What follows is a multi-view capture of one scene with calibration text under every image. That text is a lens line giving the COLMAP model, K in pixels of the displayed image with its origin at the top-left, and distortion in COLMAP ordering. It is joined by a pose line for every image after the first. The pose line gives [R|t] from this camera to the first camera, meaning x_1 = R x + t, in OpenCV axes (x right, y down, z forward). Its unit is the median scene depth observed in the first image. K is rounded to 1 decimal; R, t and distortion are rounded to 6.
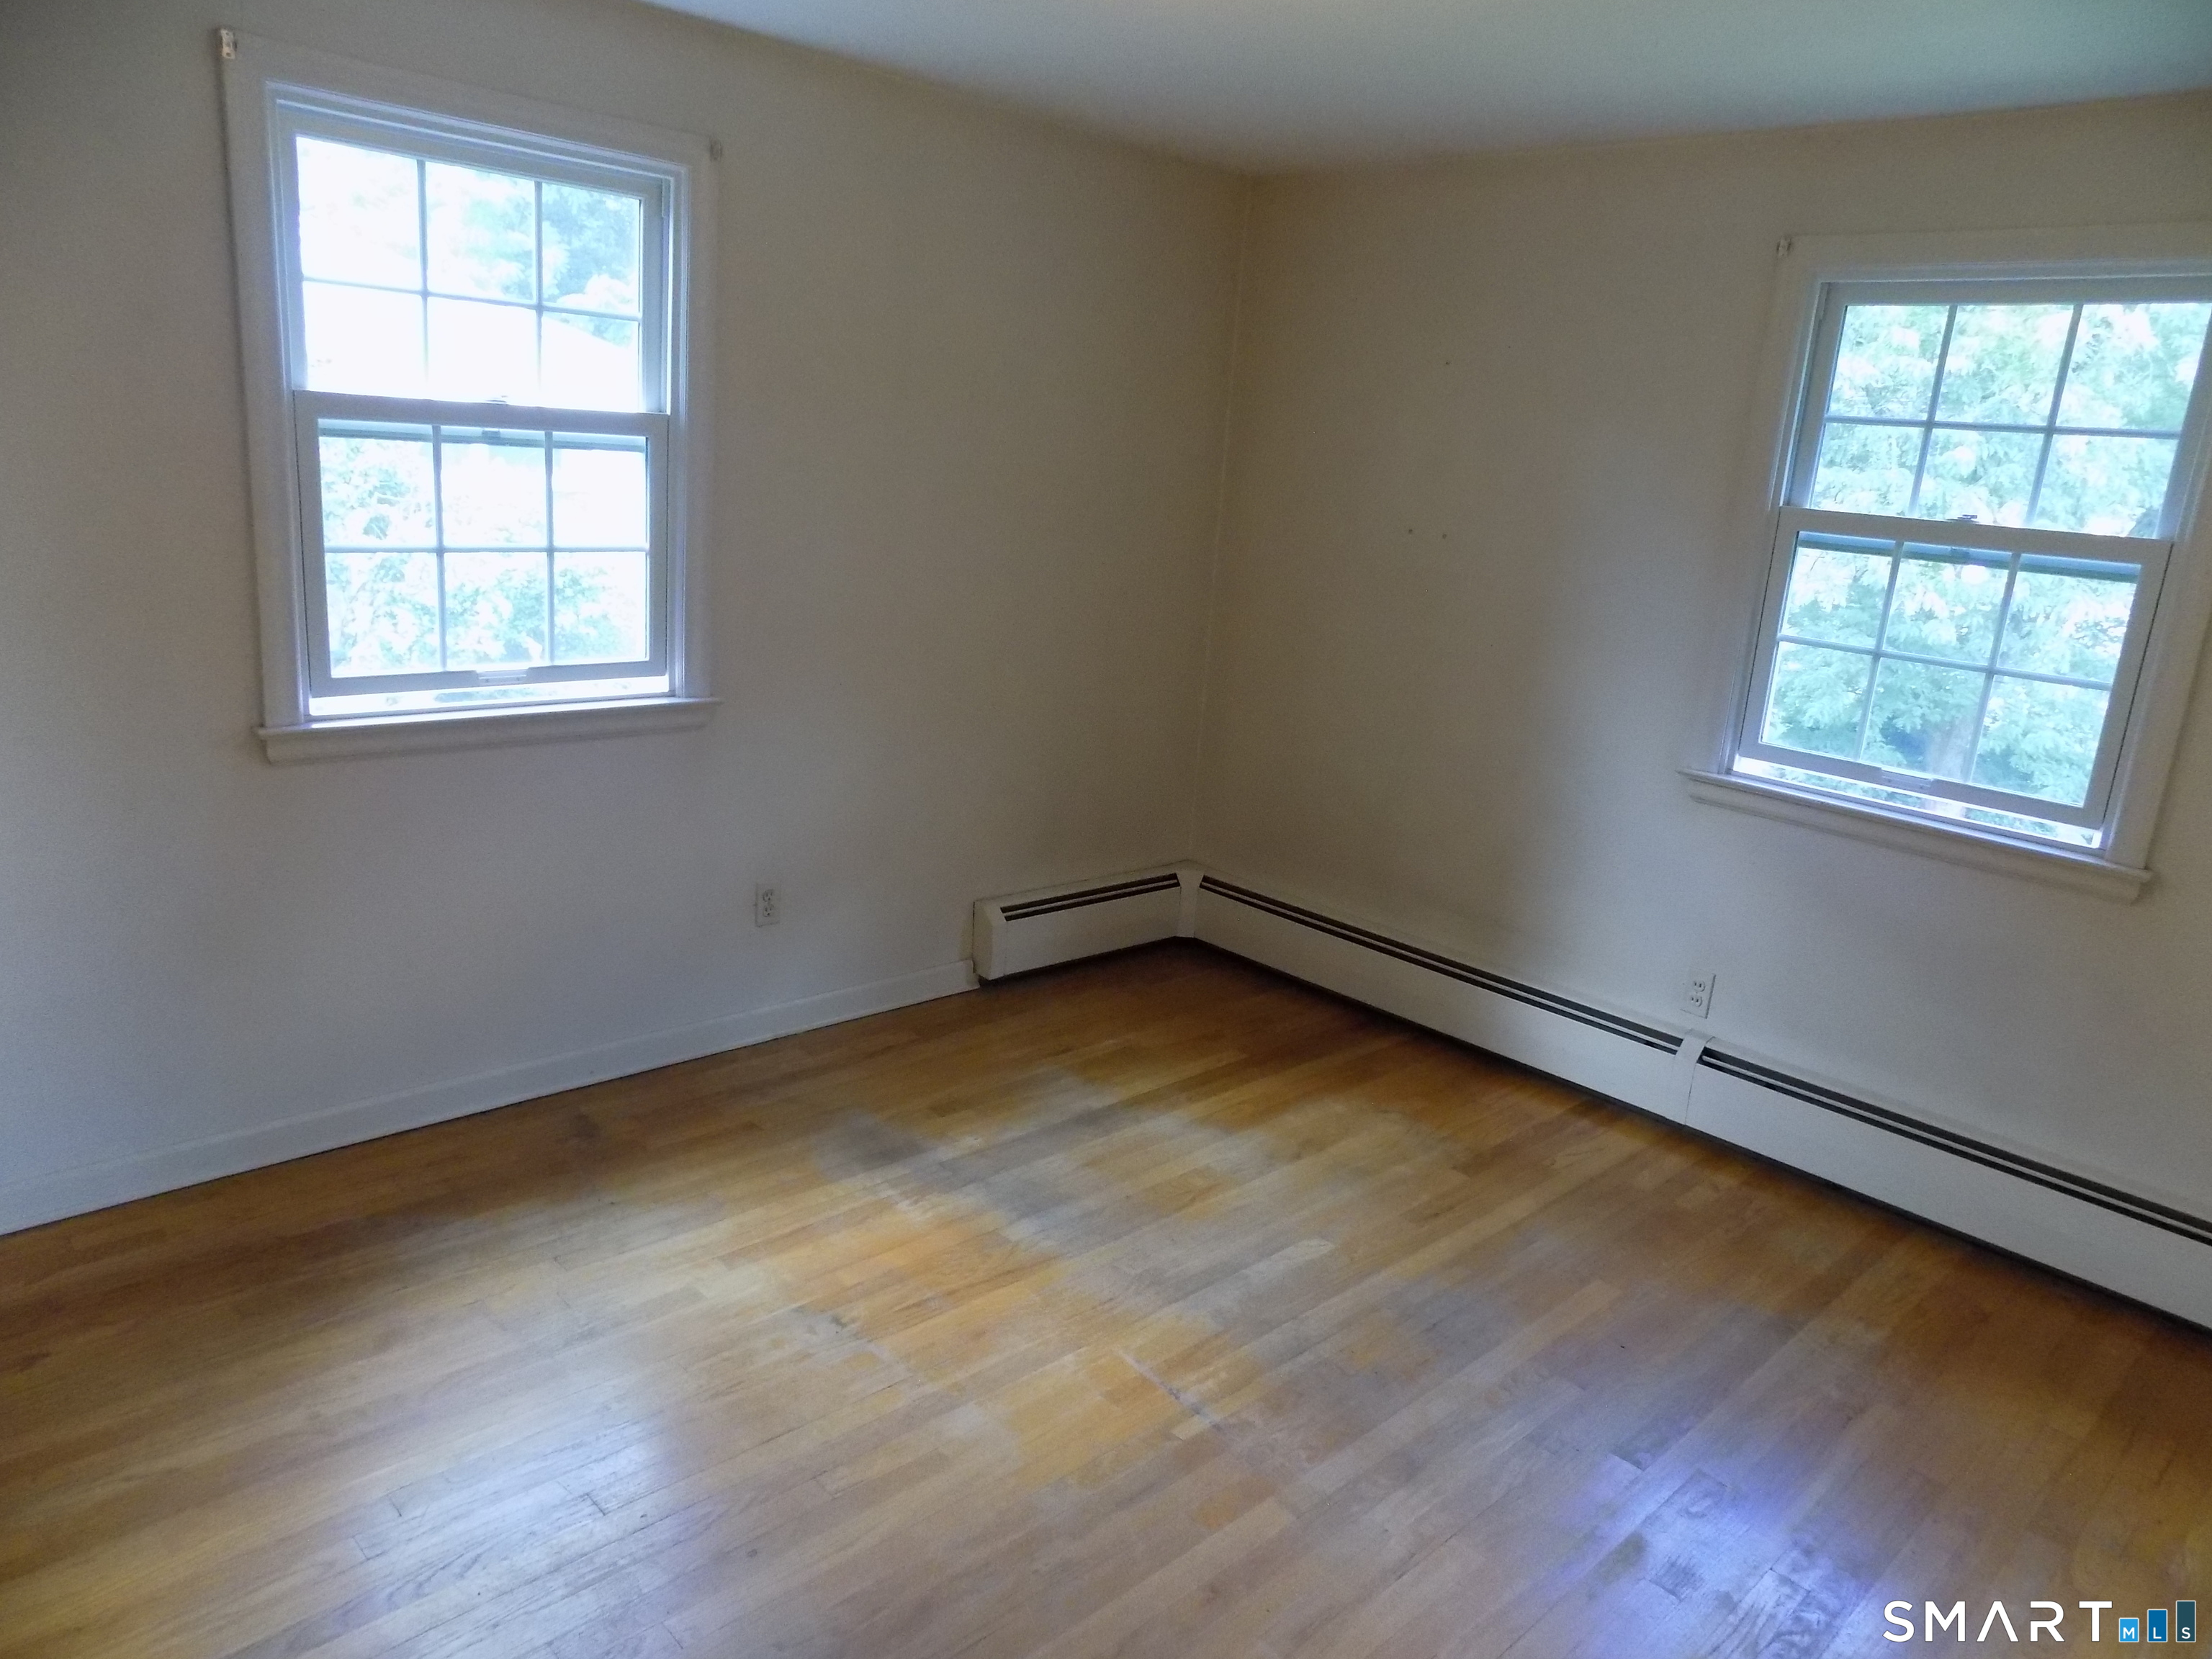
lens RADIAL K [[1480.7, 0, 1115.5], [0, 1480.7, 812.0], [0, 0, 1]] dist [-0.075101, 0.080187]
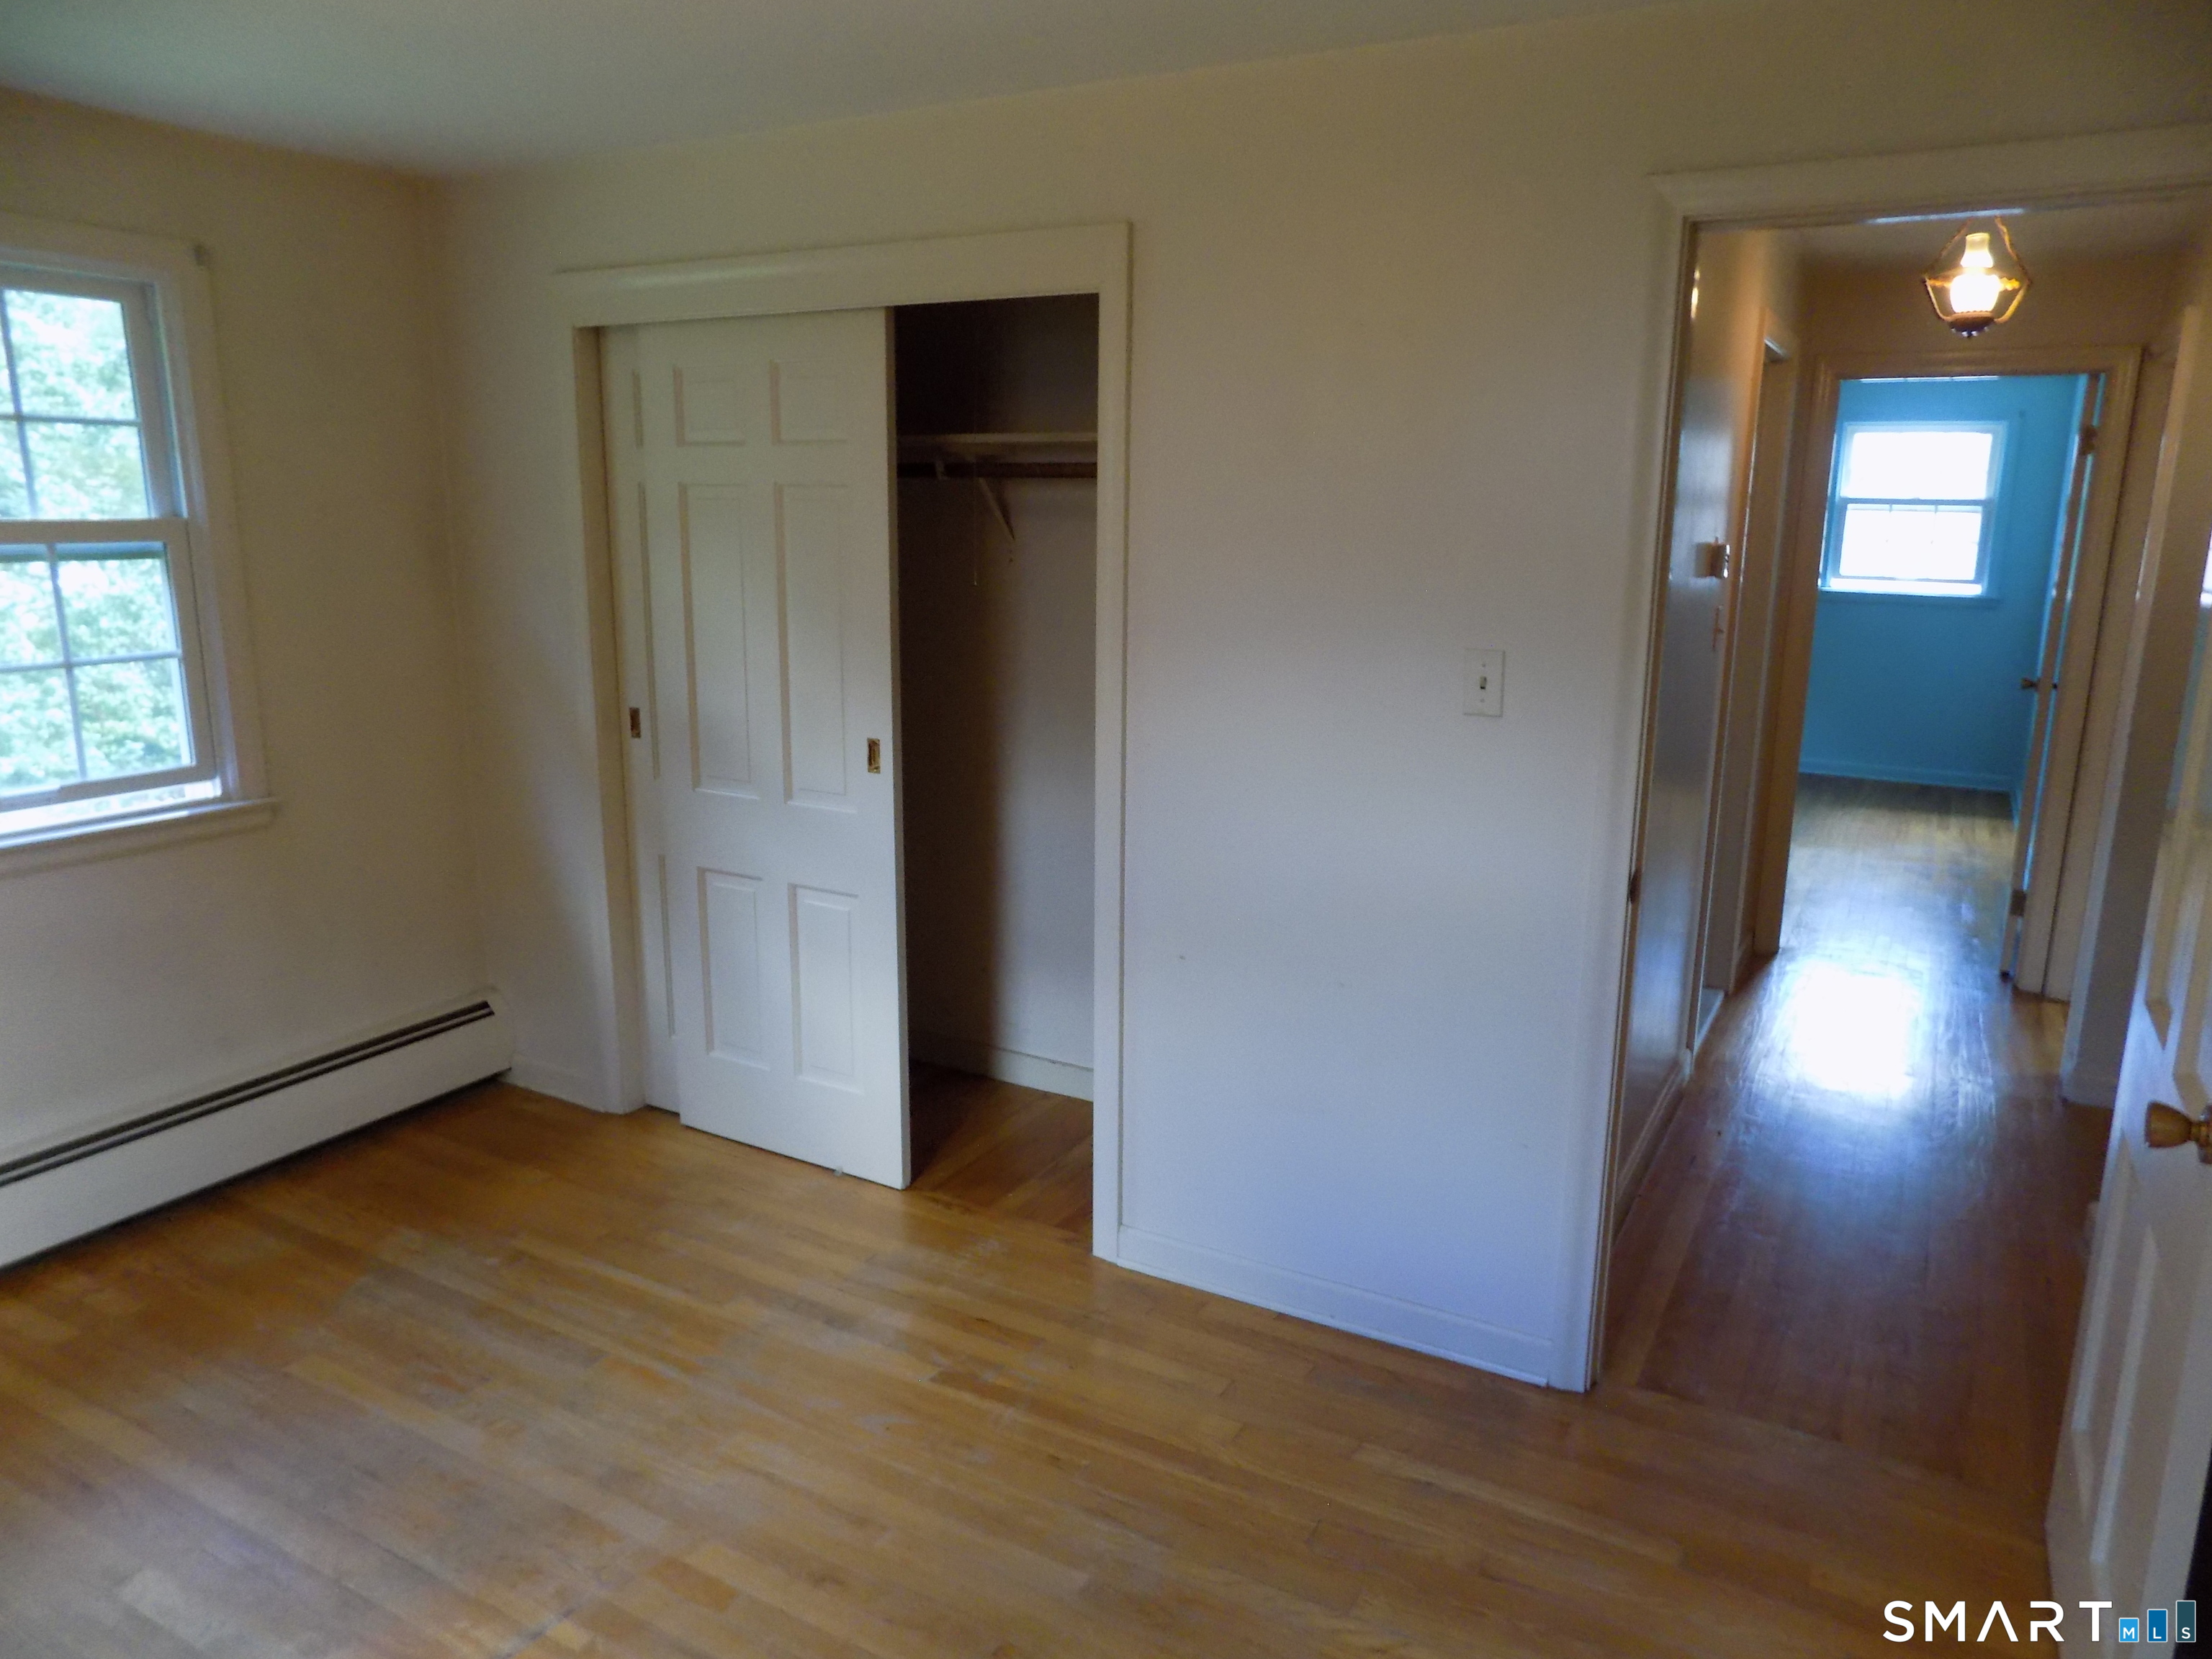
lens RADIAL K [[1480.7, 0, 1115.5], [0, 1480.7, 812.0], [0, 0, 1]] dist [-0.075101, 0.080187]
pose [[-0.253172, -0.288528, 0.923393, -0.588494], [0.208842, 0.915683, 0.343379, -0.222872], [-0.944610, 0.279777, -0.171569, 0.593211]]
